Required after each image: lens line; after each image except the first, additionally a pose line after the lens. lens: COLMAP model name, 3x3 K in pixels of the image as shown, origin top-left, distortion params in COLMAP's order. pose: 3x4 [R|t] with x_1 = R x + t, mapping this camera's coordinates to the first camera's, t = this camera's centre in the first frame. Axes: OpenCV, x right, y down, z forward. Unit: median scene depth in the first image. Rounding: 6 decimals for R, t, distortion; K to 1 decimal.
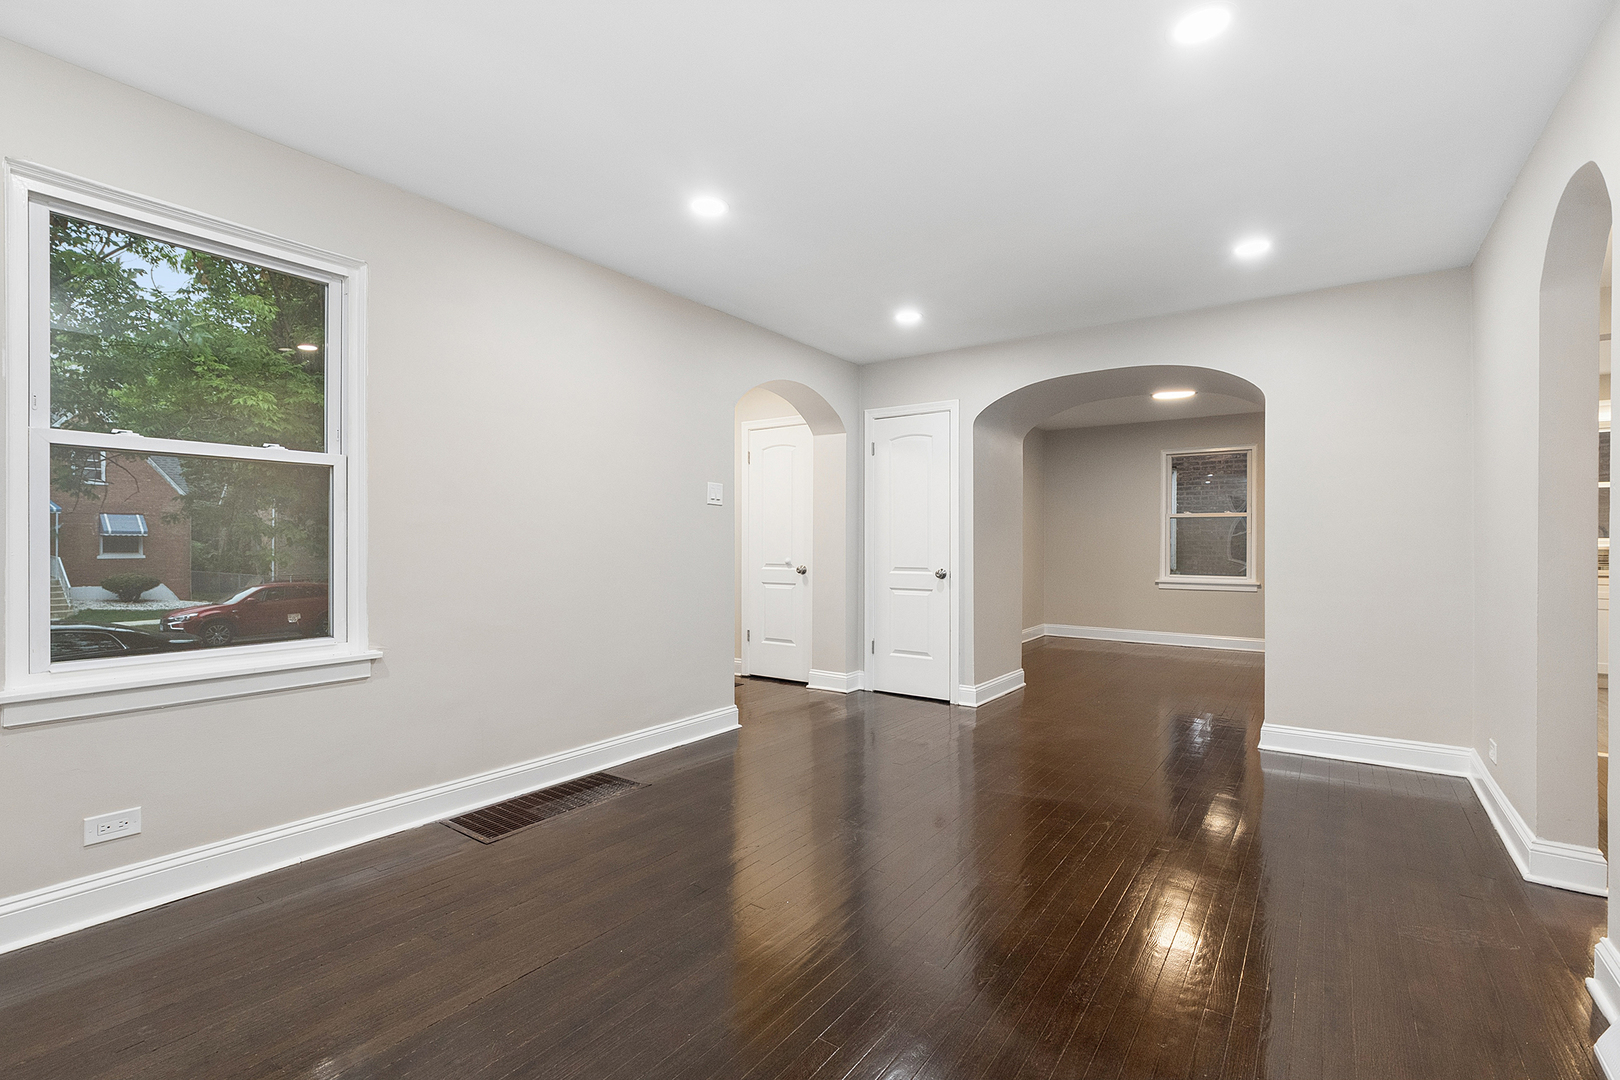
lens RADIAL K [[728.0, 0, 810.0], [0, 728.0, 540.0], [0, 0, 1]] dist [0.000033, -0.000055]
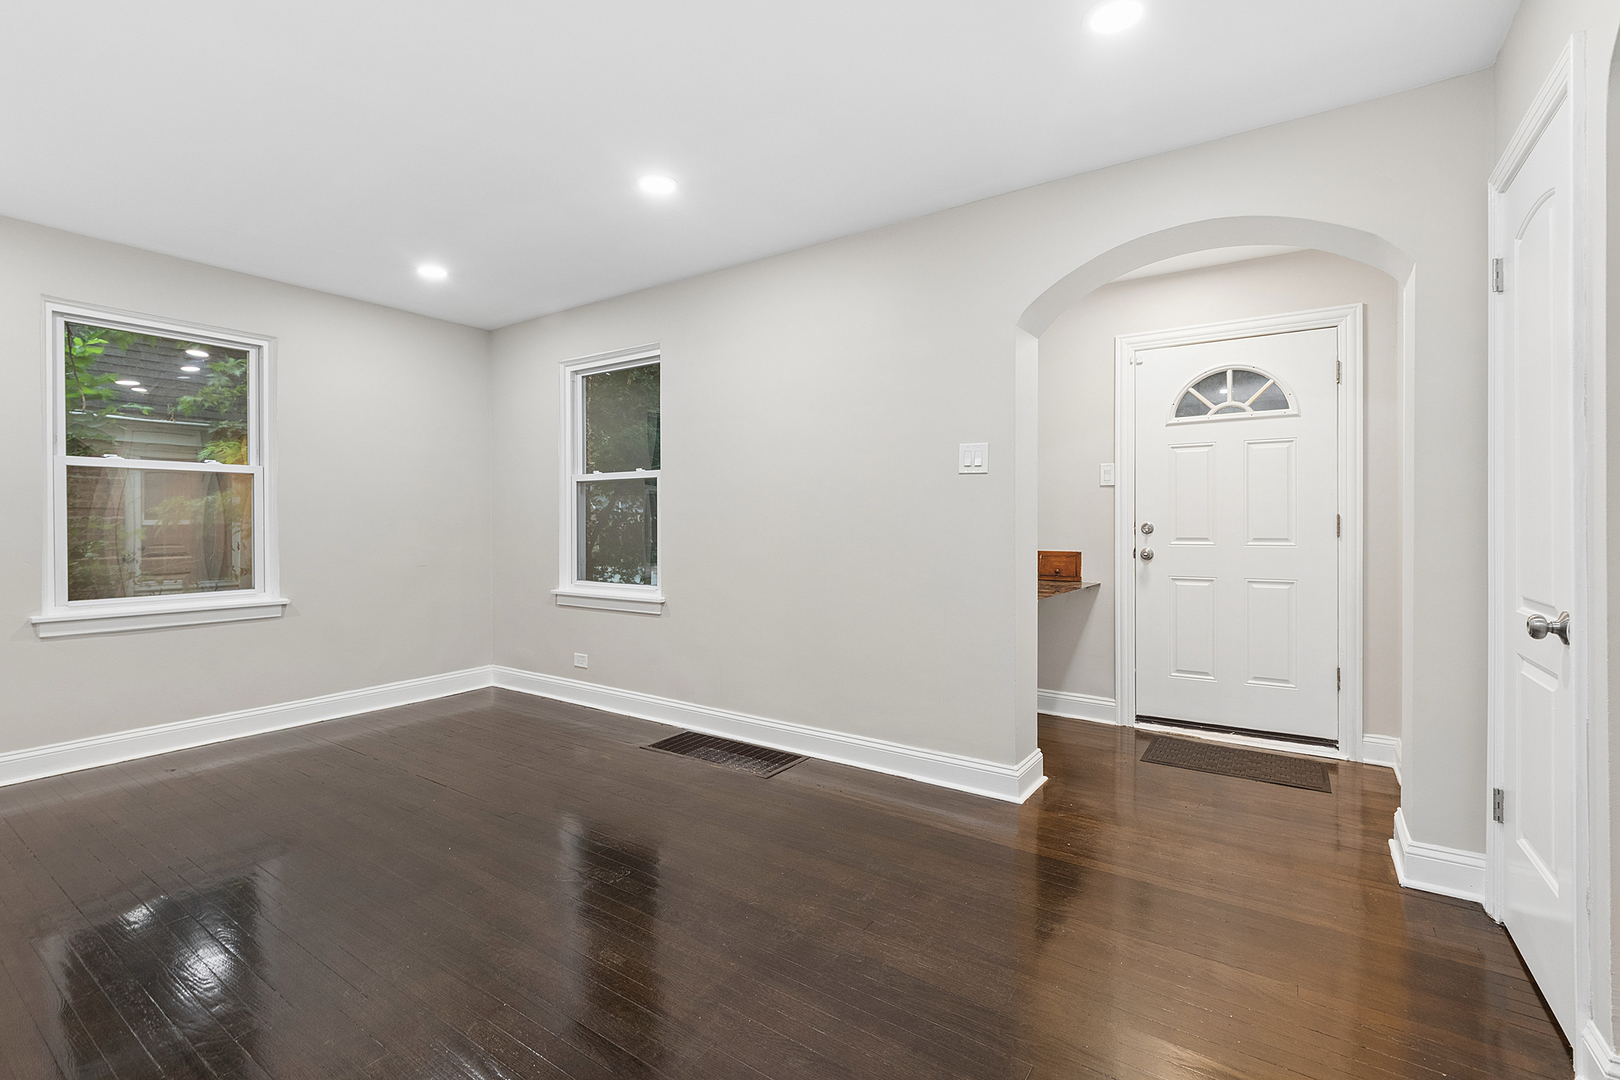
lens RADIAL K [[720.2, 0, 807.2], [0, 720.2, 527.4], [0, 0, 1]] dist [0.001515, 0.000553]
pose [[0.019234, -0.002172, -0.999813, 0.796211], [0.000287, 0.999998, -0.002167, 0.008942], [0.999815, -0.000245, 0.019235, 1.126101]]
